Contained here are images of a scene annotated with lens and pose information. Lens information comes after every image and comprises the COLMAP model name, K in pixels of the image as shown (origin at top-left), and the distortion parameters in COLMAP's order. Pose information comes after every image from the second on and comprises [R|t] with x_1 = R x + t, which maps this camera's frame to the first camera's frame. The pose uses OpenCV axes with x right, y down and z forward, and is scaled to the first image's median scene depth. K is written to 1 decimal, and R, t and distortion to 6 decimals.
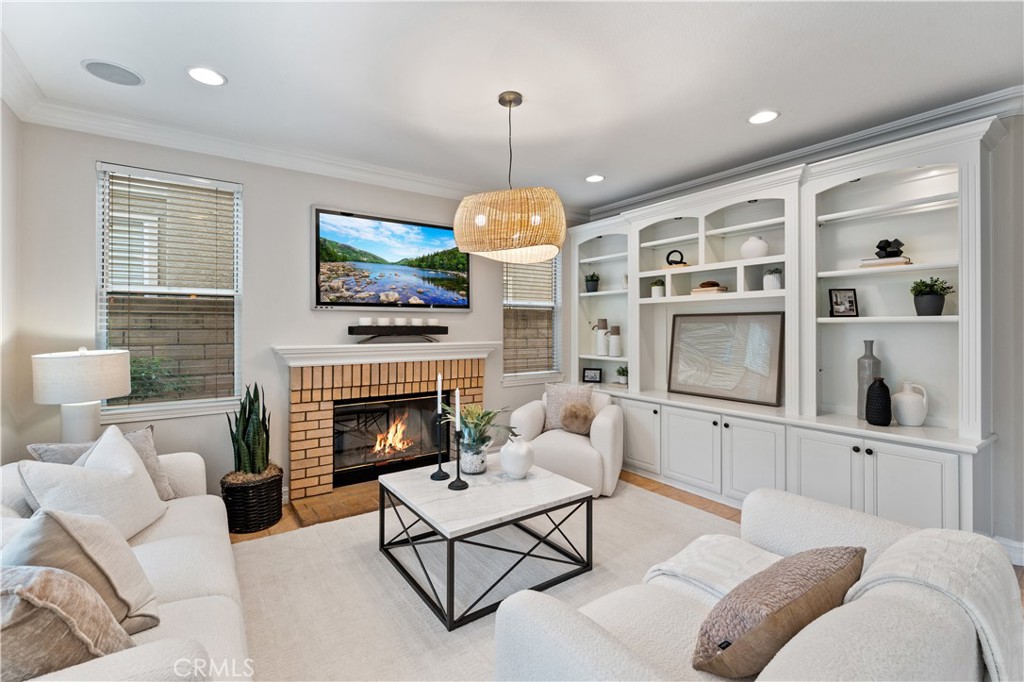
lens RADIAL K [[437.3, 0, 509.8], [0, 437.3, 333.1], [0, 0, 1]] dist [0.002857, -0.000732]
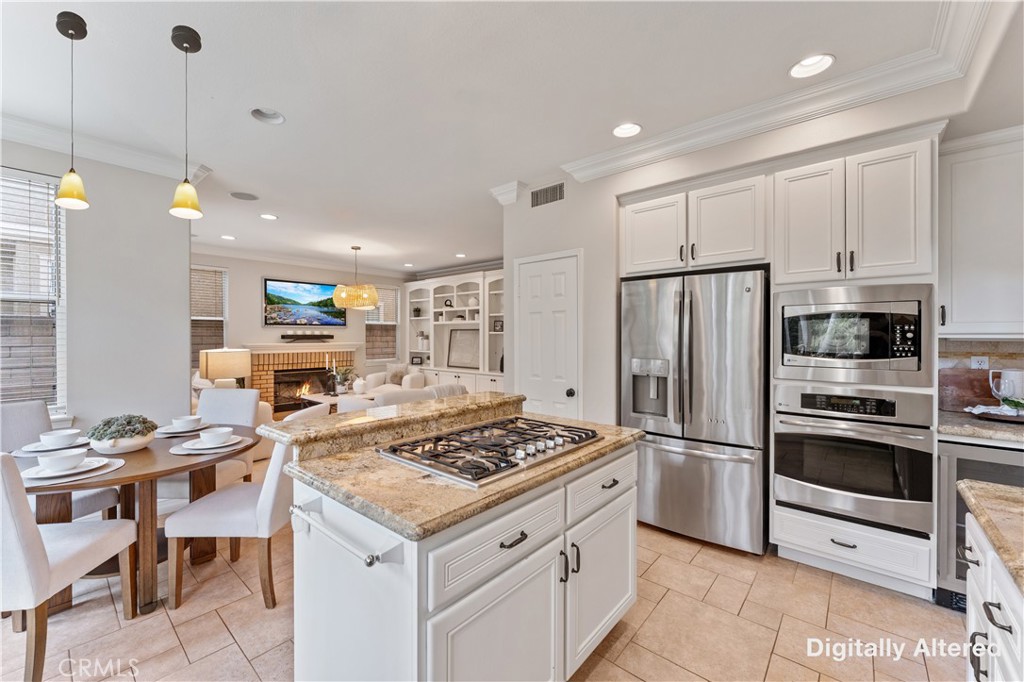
lens RADIAL K [[406.3, 0, 514.4], [0, 406.3, 338.2], [0, 0, 1]] dist [0.003055, 0.000036]
pose [[0.970488, -0.001393, 0.241147, 0.226664], [0.002986, 0.999976, -0.006240, 0.013977], [-0.241132, 0.006776, 0.970469, -1.078751]]
